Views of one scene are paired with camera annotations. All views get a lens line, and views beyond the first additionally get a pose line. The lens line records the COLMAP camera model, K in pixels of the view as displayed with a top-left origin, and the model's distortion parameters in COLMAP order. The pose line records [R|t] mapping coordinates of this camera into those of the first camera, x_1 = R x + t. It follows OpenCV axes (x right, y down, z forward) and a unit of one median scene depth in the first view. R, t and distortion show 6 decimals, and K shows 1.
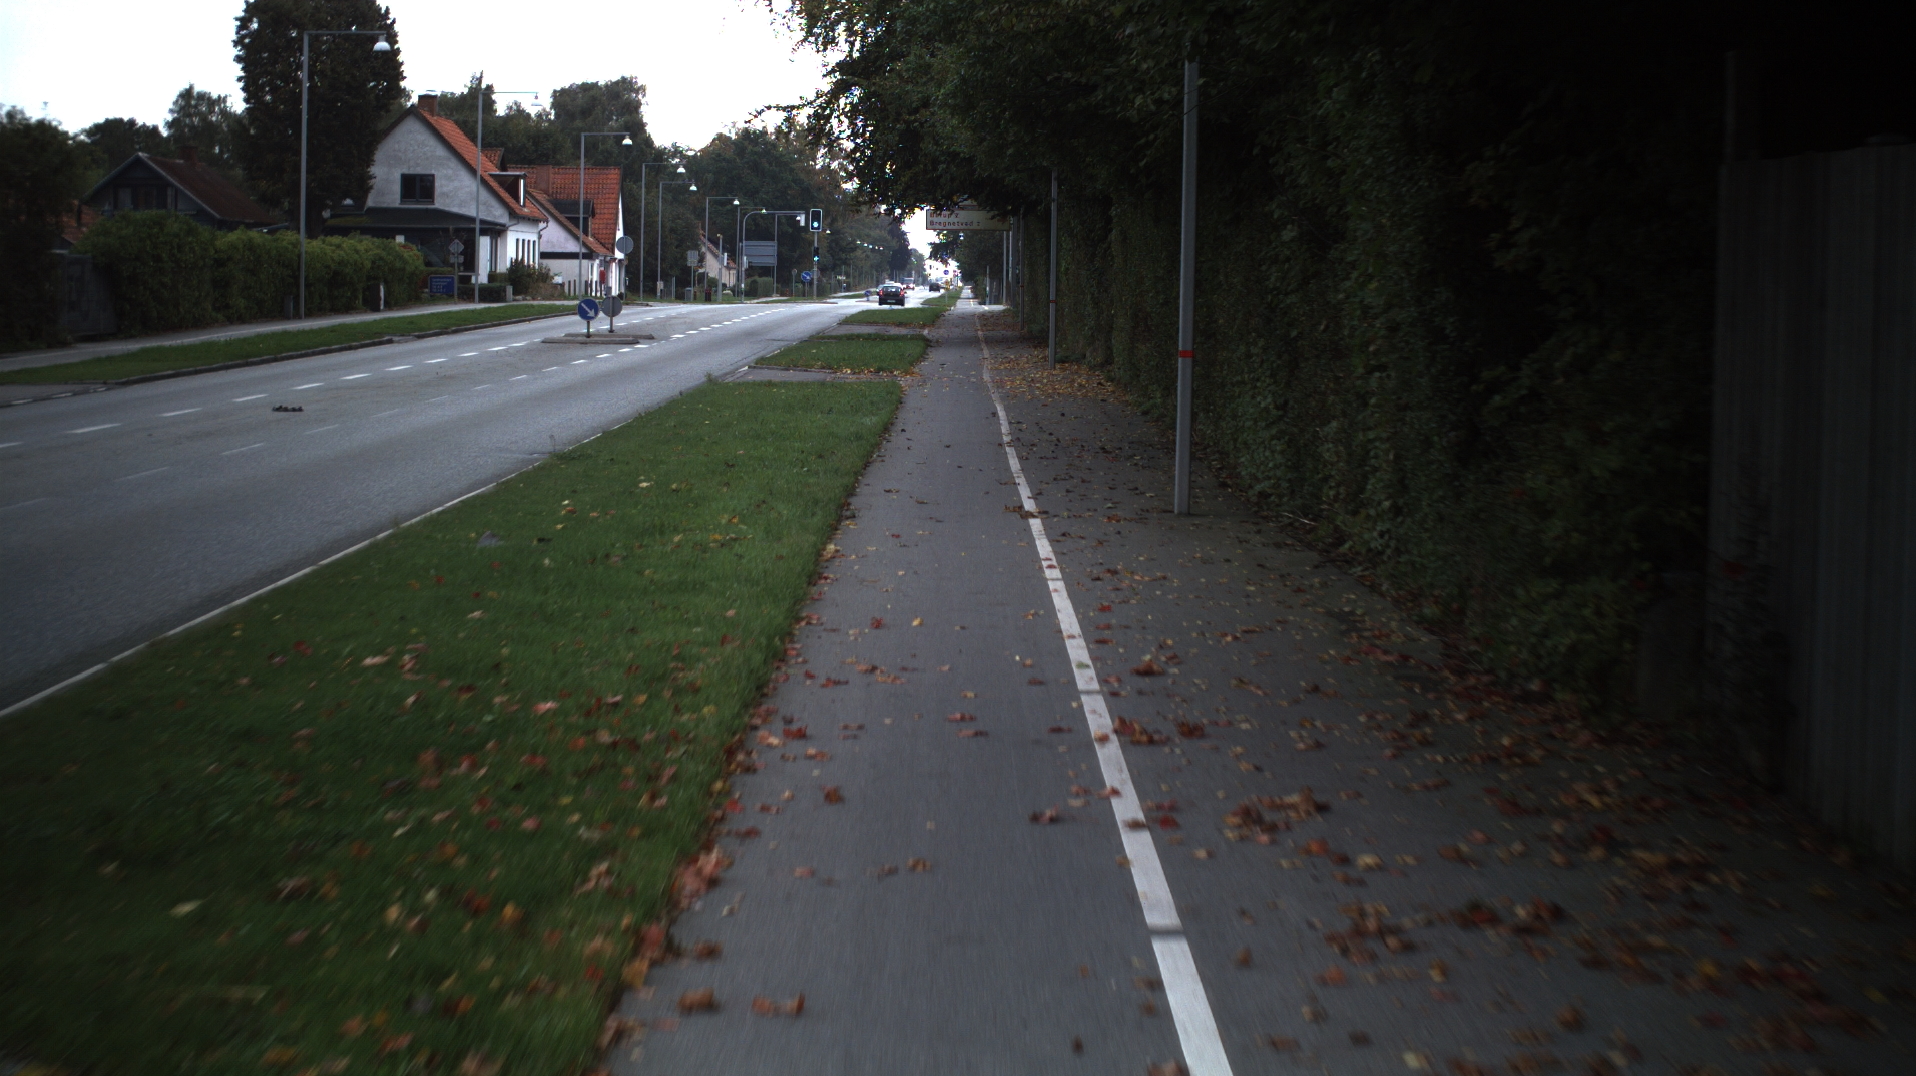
lens RADIAL K [[3611.9, 0, 958.0], [0, 3611.9, 538.0], [0, 0, 1]] dist [-0.300116, 0.585680]
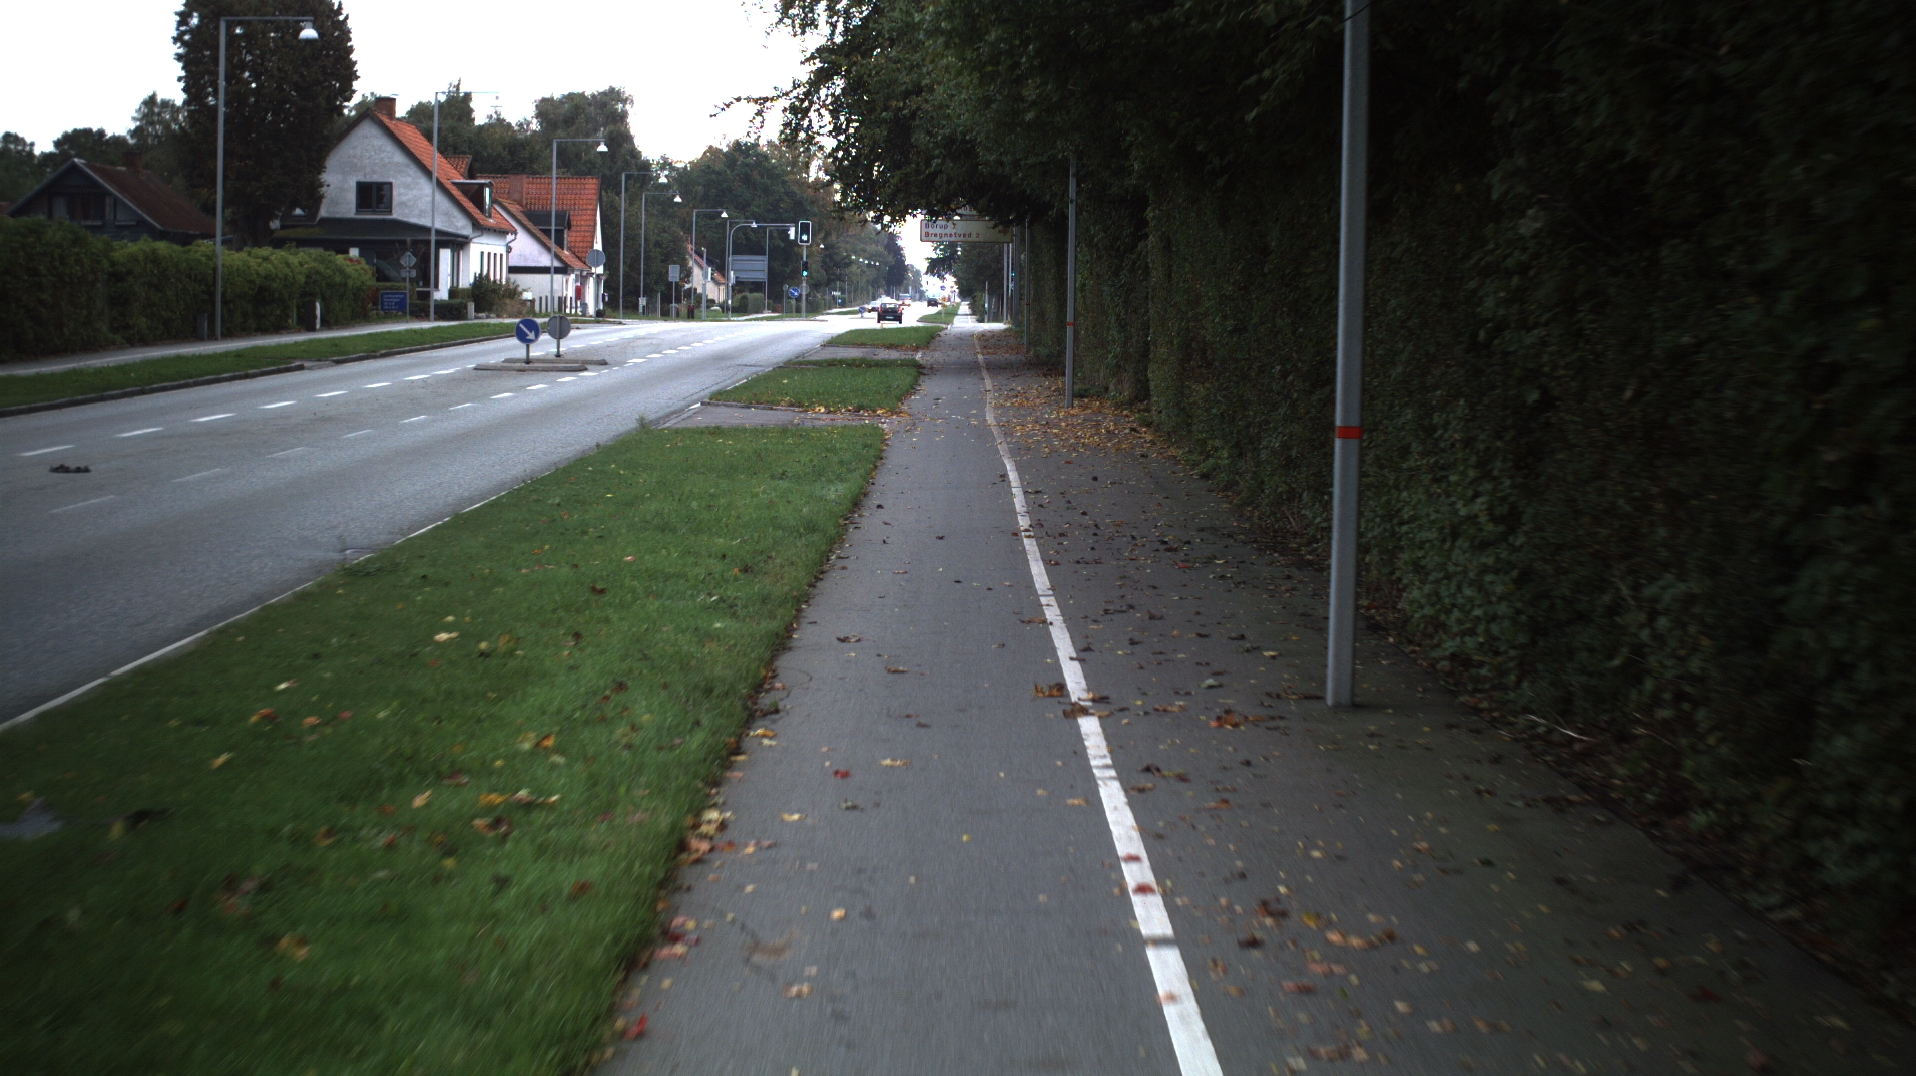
lens RADIAL K [[3611.9, 0, 958.0], [0, 3611.9, 538.0], [0, 0, 1]] dist [-0.300116, 0.585680]
pose [[0.999999, 0.000873, 0.000825, -0.000010], [-0.000870, 0.999990, -0.004334, -0.006272], [-0.000828, 0.004333, 0.999990, 0.084187]]
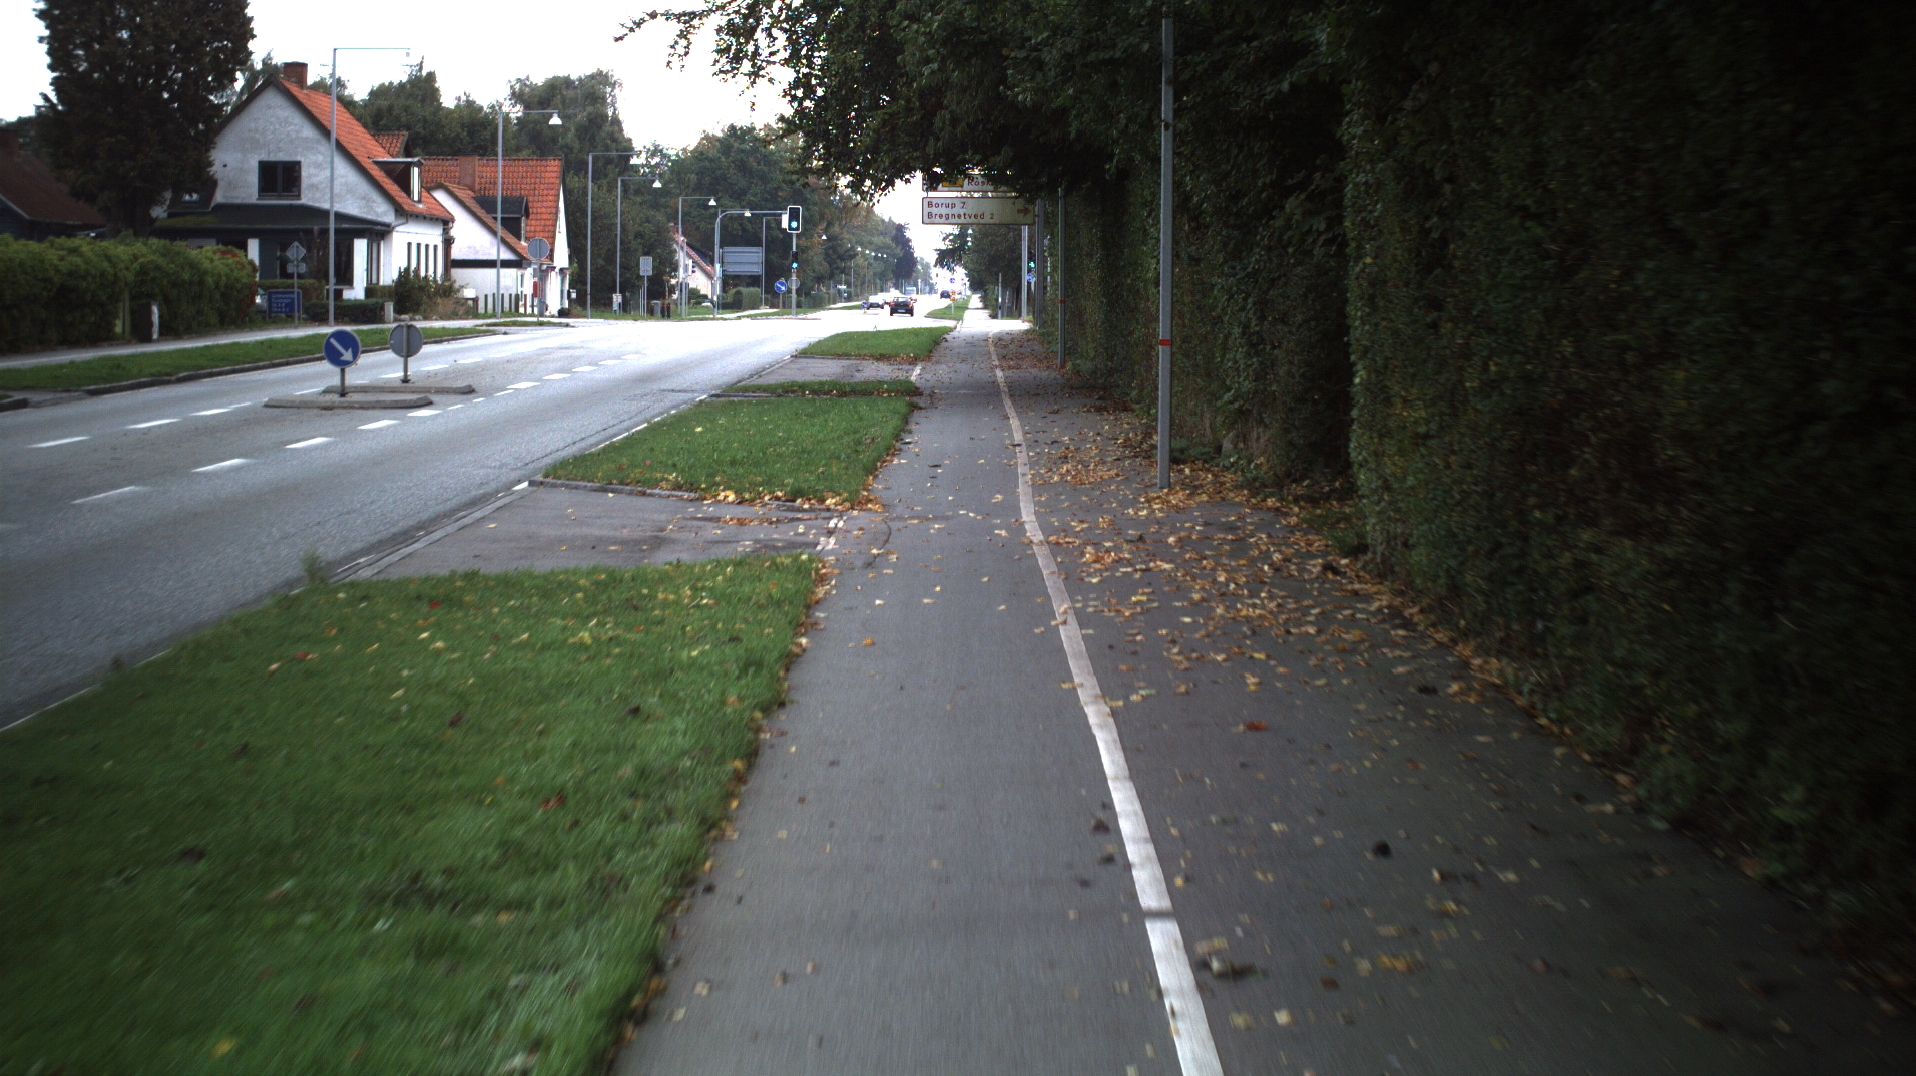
lens RADIAL K [[3611.9, 0, 958.0], [0, 3611.9, 538.0], [0, 0, 1]] dist [-0.300116, 0.585680]
pose [[0.999976, -0.006415, -0.002644, 0.000139], [0.006409, 0.999977, -0.002257, -0.018763], [0.002659, 0.002240, 0.999994, 0.253306]]
